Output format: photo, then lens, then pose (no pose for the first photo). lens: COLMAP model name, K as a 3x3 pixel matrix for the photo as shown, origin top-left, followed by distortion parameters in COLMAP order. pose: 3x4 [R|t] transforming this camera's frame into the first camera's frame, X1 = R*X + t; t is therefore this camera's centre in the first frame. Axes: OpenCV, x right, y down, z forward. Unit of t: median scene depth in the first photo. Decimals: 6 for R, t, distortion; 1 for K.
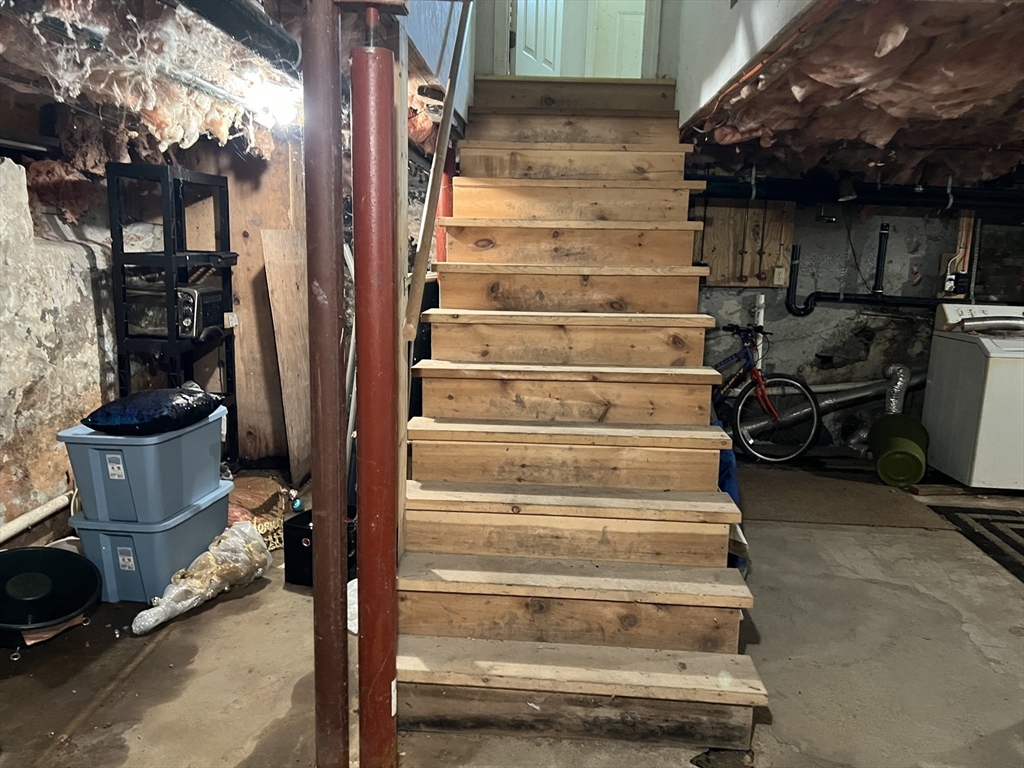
lens RADIAL K [[770.5, 0, 513.5], [0, 770.5, 383.4], [0, 0, 1]] dist [0.043817, -0.039027]
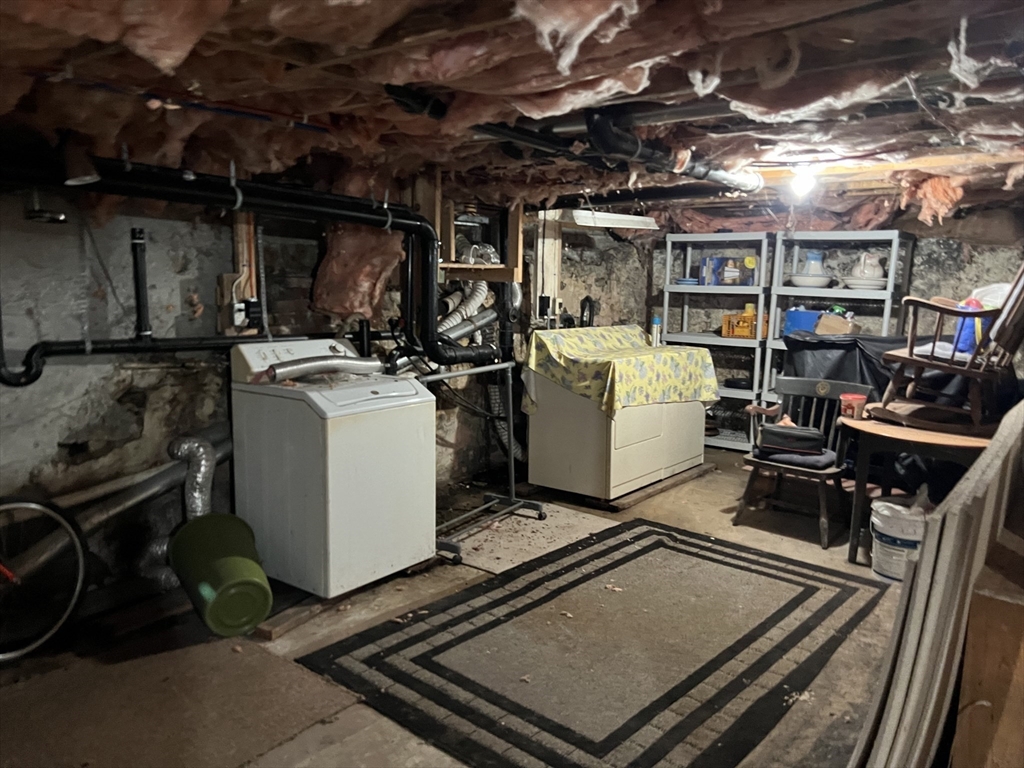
lens RADIAL K [[770.5, 0, 512.6], [0, 770.5, 387.5], [0, 0, 1]] dist [0.043817, -0.039027]
pose [[0.575095, -0.136748, 0.806577, 0.118384], [0.142267, 0.987625, 0.066006, -0.073398], [-0.805622, 0.076790, 0.587433, 0.378791]]
